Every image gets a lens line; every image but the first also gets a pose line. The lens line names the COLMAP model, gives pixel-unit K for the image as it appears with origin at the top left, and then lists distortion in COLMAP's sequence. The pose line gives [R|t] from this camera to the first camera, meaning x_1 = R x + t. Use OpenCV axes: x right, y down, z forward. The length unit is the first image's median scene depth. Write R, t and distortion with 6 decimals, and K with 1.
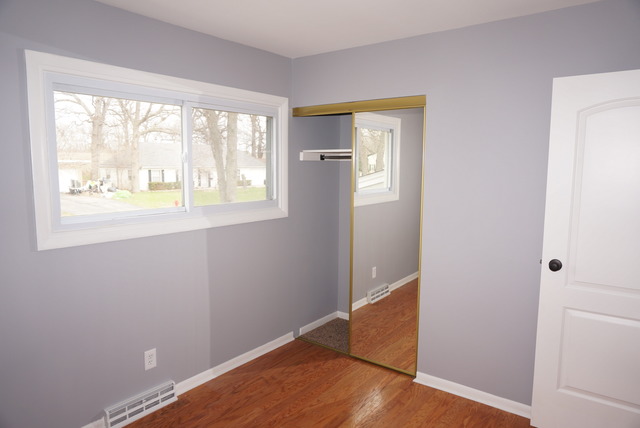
lens RADIAL K [[431.5, 0, 318.6], [0, 431.5, 214.6], [0, 0, 1]] dist [-0.019693, -0.002013]
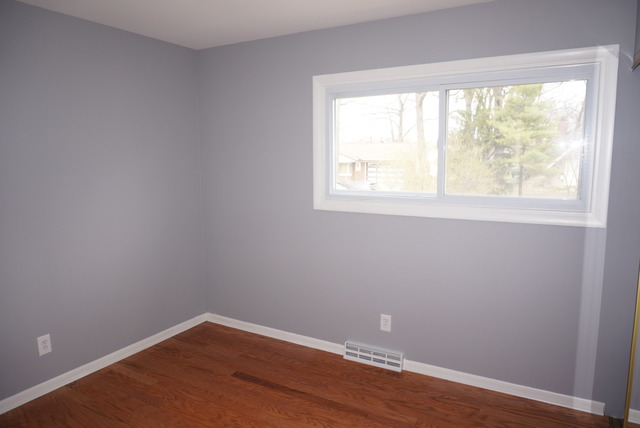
lens RADIAL K [[431.5, 0, 318.6], [0, 431.5, 214.6], [0, 0, 1]] dist [-0.019693, -0.002013]
pose [[0.150516, 0.128368, -0.980238, 0.603083], [-0.110615, 0.987495, 0.112333, -0.050192], [0.982400, 0.091521, 0.162833, 0.555917]]
